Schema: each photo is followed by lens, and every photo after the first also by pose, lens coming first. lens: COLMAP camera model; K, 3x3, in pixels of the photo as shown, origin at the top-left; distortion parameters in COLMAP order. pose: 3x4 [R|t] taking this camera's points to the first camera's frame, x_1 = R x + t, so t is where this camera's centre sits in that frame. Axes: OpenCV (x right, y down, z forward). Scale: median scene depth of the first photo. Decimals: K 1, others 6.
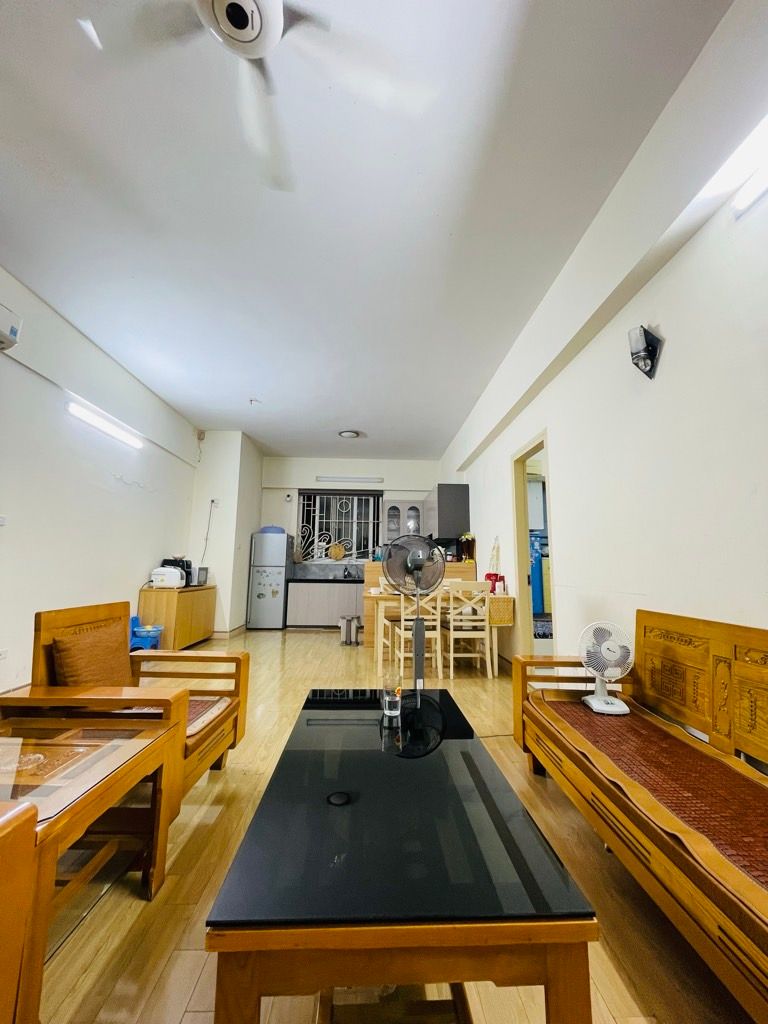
lens RADIAL K [[412.4, 0, 384.8], [0, 412.4, 508.0], [0, 0, 1]] dist [-0.002107, 0.000103]
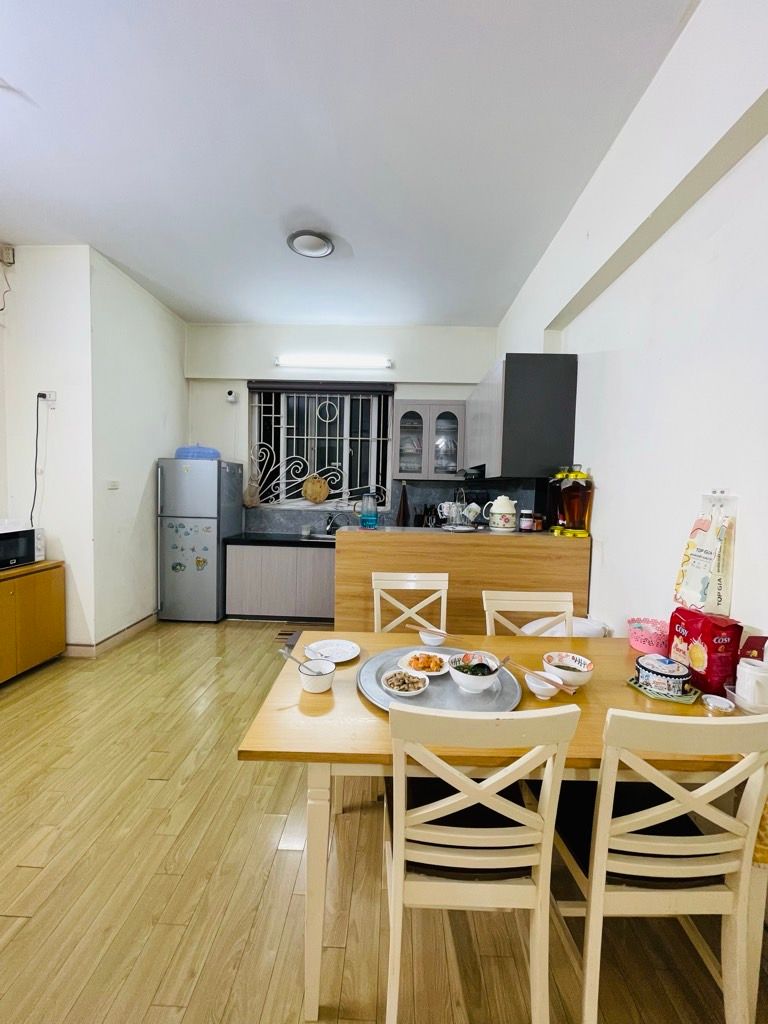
lens RADIAL K [[412.4, 0, 384.8], [0, 412.4, 508.0], [0, 0, 1]] dist [-0.002107, 0.000103]
pose [[0.997520, 0.018426, -0.067933, 0.025621], [-0.004588, 0.980096, 0.198472, 0.012837], [0.070238, -0.197668, 0.977749, 0.417568]]
